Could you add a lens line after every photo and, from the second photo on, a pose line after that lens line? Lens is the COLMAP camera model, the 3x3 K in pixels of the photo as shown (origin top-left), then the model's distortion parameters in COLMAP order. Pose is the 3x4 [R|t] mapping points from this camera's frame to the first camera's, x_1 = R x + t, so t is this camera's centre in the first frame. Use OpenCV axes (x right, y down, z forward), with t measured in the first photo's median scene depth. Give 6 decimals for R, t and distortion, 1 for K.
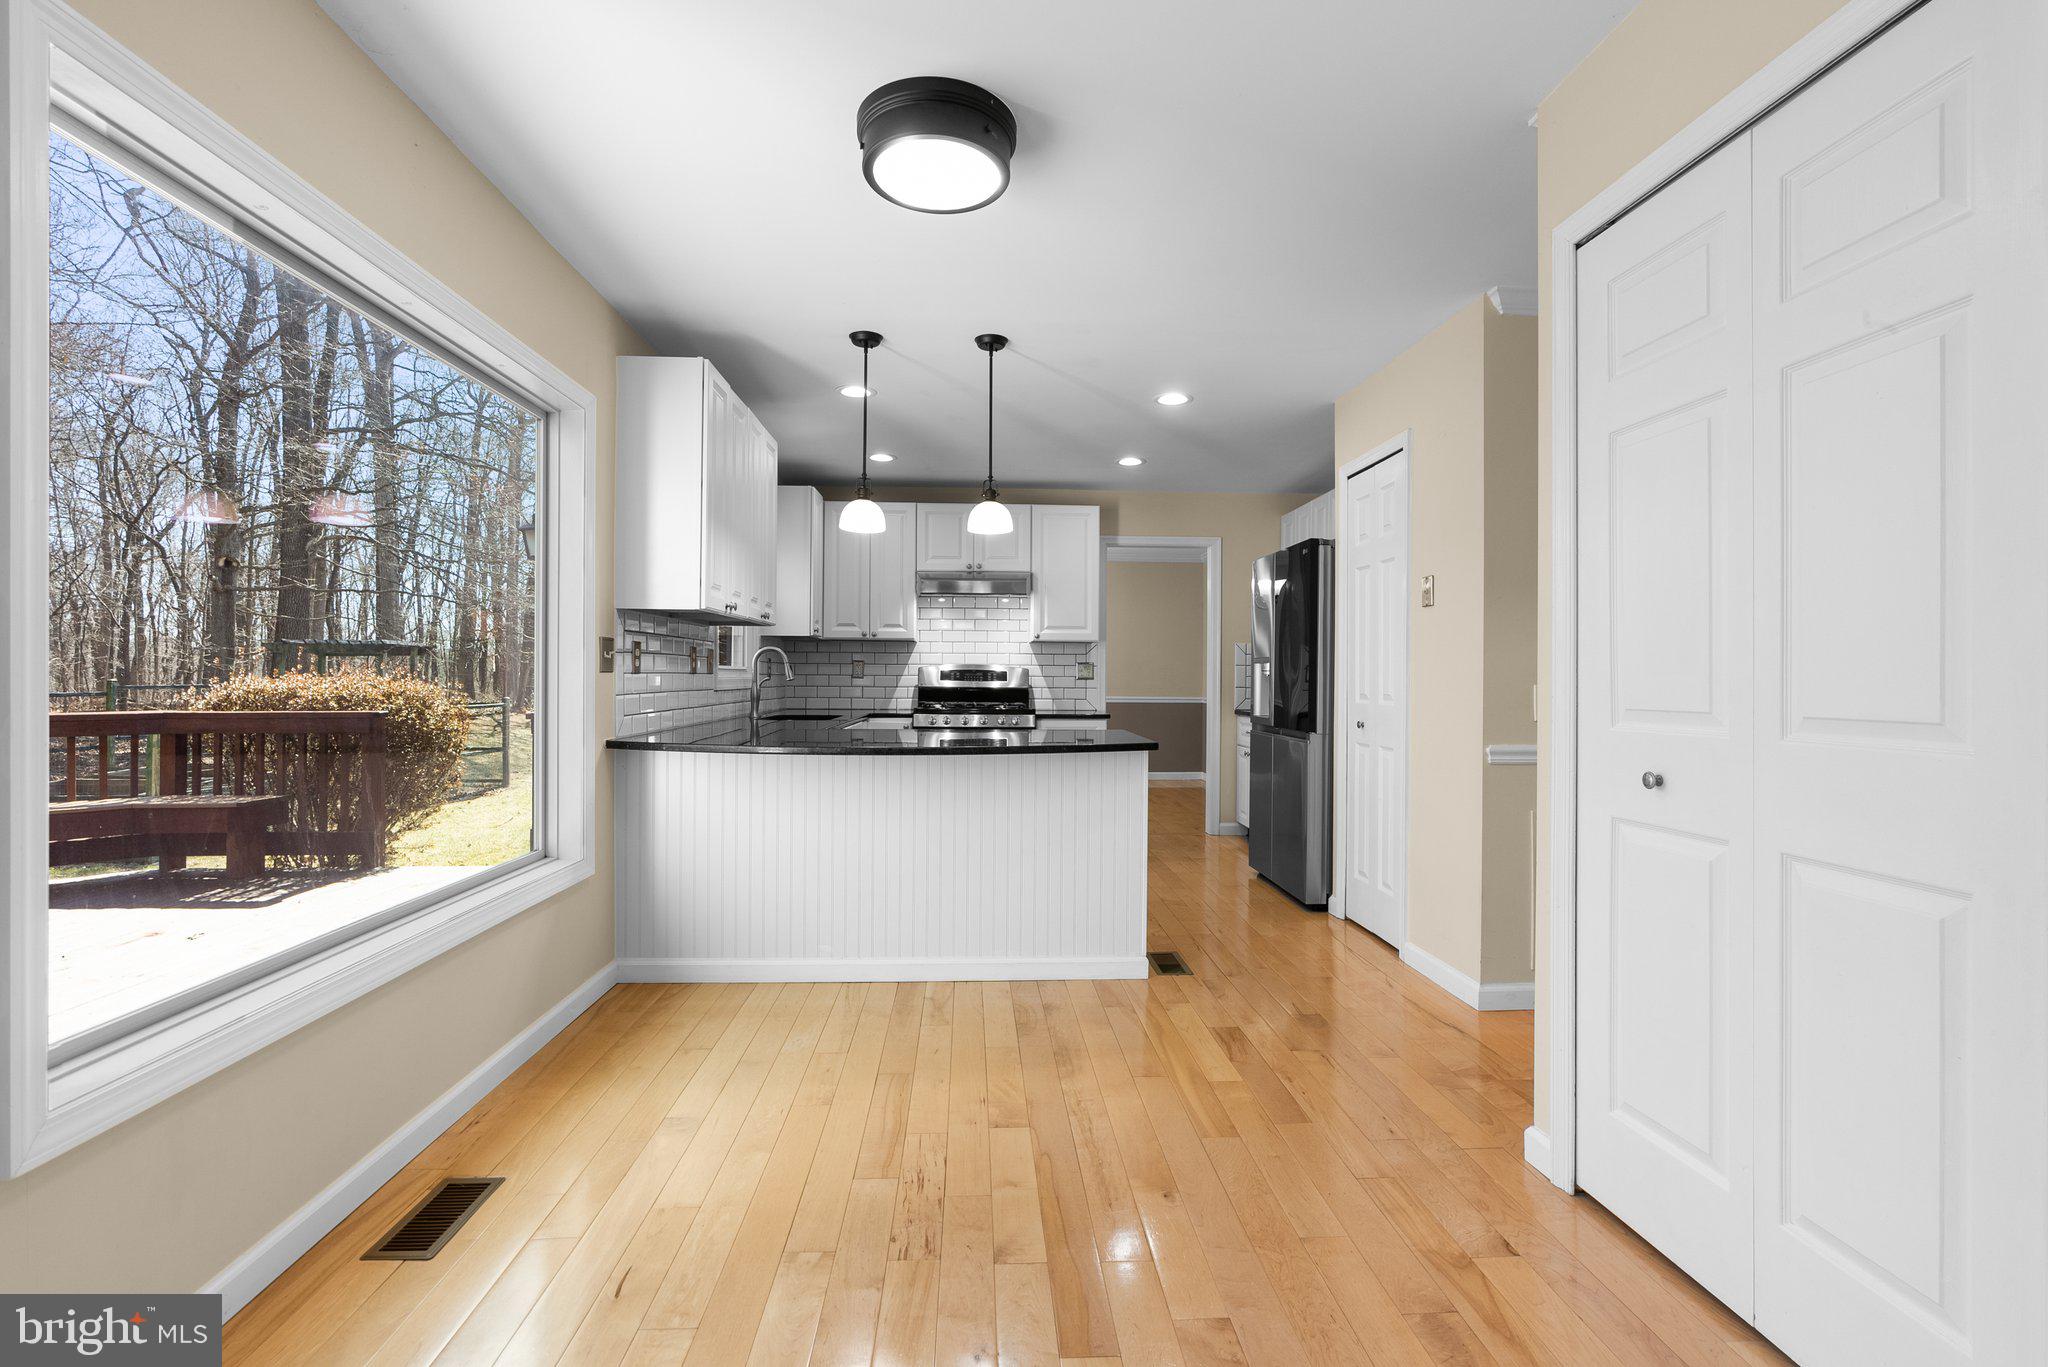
lens RADIAL K [[926.7, 0, 1036.2], [0, 926.7, 675.2], [0, 0, 1]] dist [-0.007073, 0.002844]
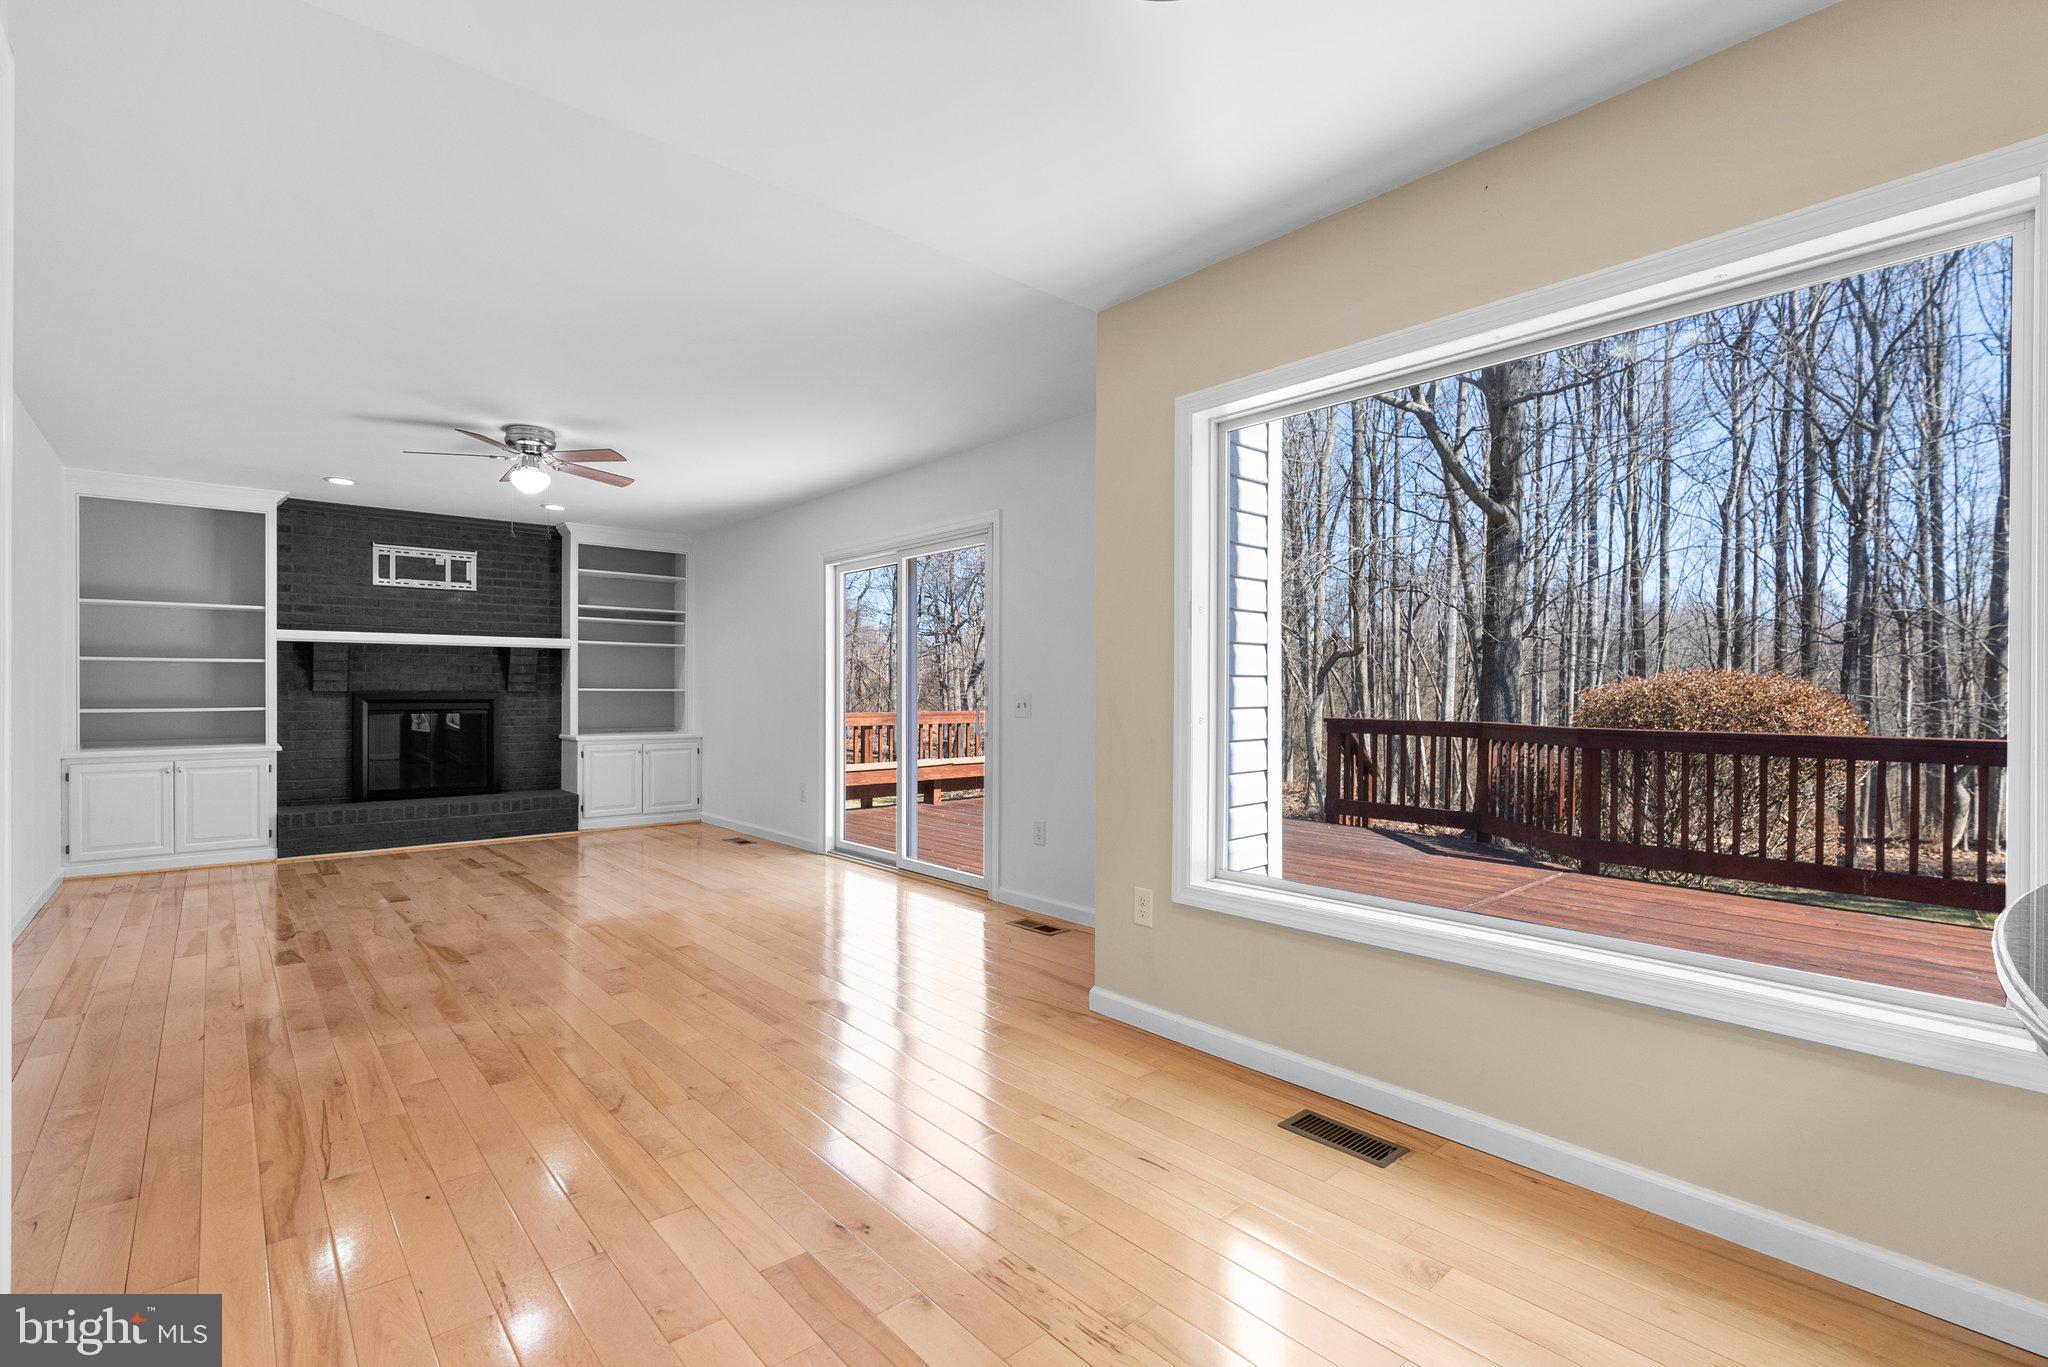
lens RADIAL K [[926.7, 0, 1017.7], [0, 926.7, 689.9], [0, 0, 1]] dist [-0.007073, 0.002844]
pose [[-0.796650, -0.005660, -0.604414, 0.131908], [-0.002543, 0.999979, -0.006013, 0.001995], [0.604435, -0.003254, -0.796648, 0.524600]]
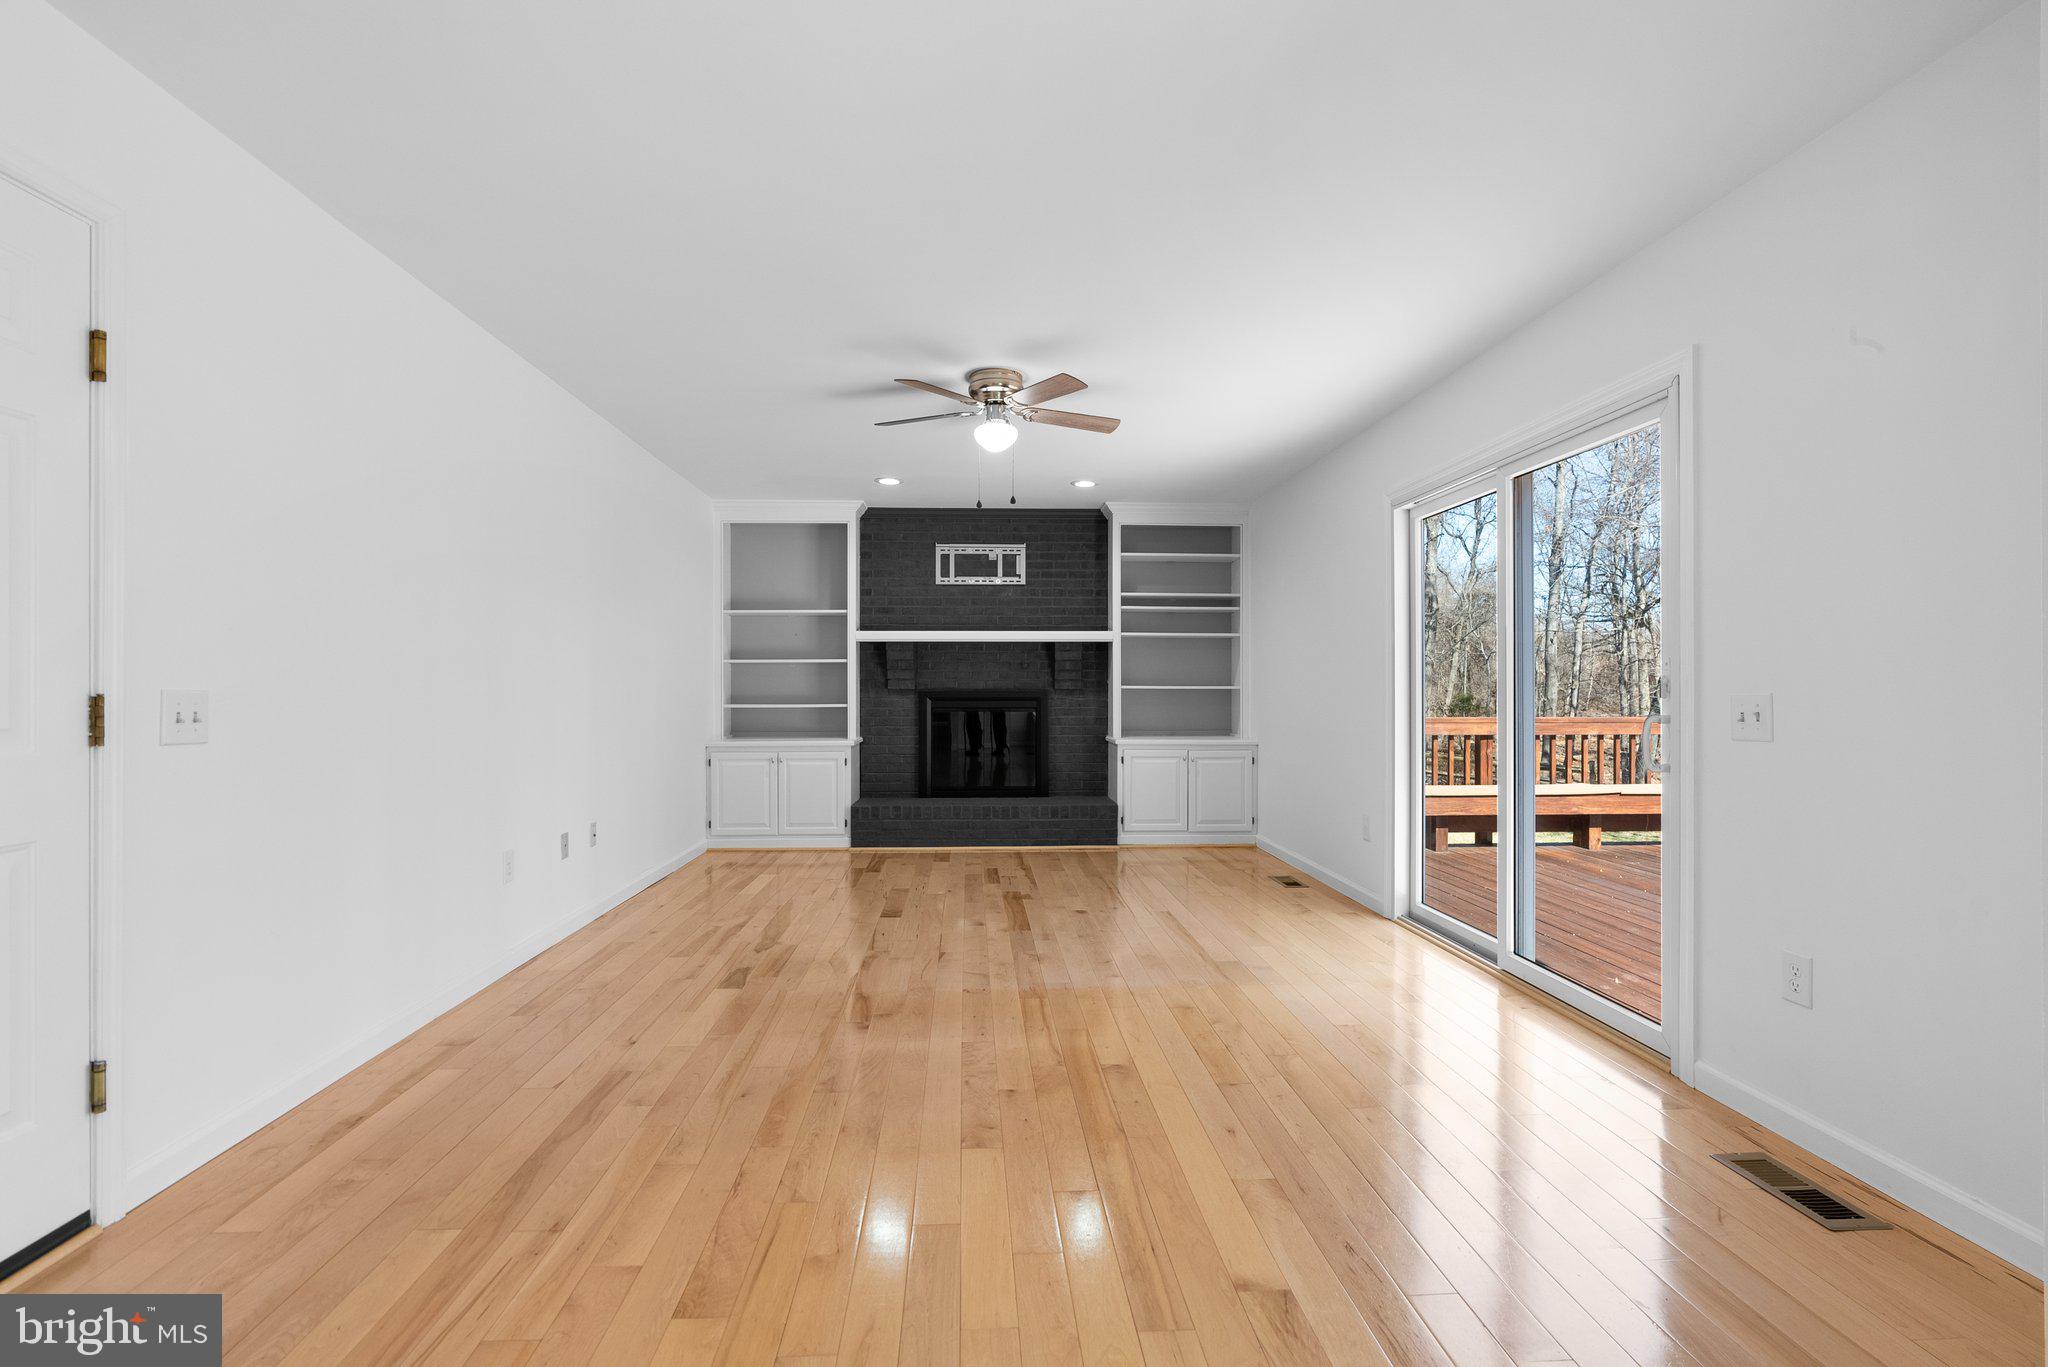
lens RADIAL K [[926.7, 0, 1015.4], [0, 926.7, 685.1], [0, 0, 1]] dist [-0.007073, 0.002844]
pose [[-0.999866, -0.003671, 0.015943, -0.032463], [-0.003770, 0.999974, -0.006178, 0.000760], [-0.015920, -0.006237, -0.999854, 0.308180]]
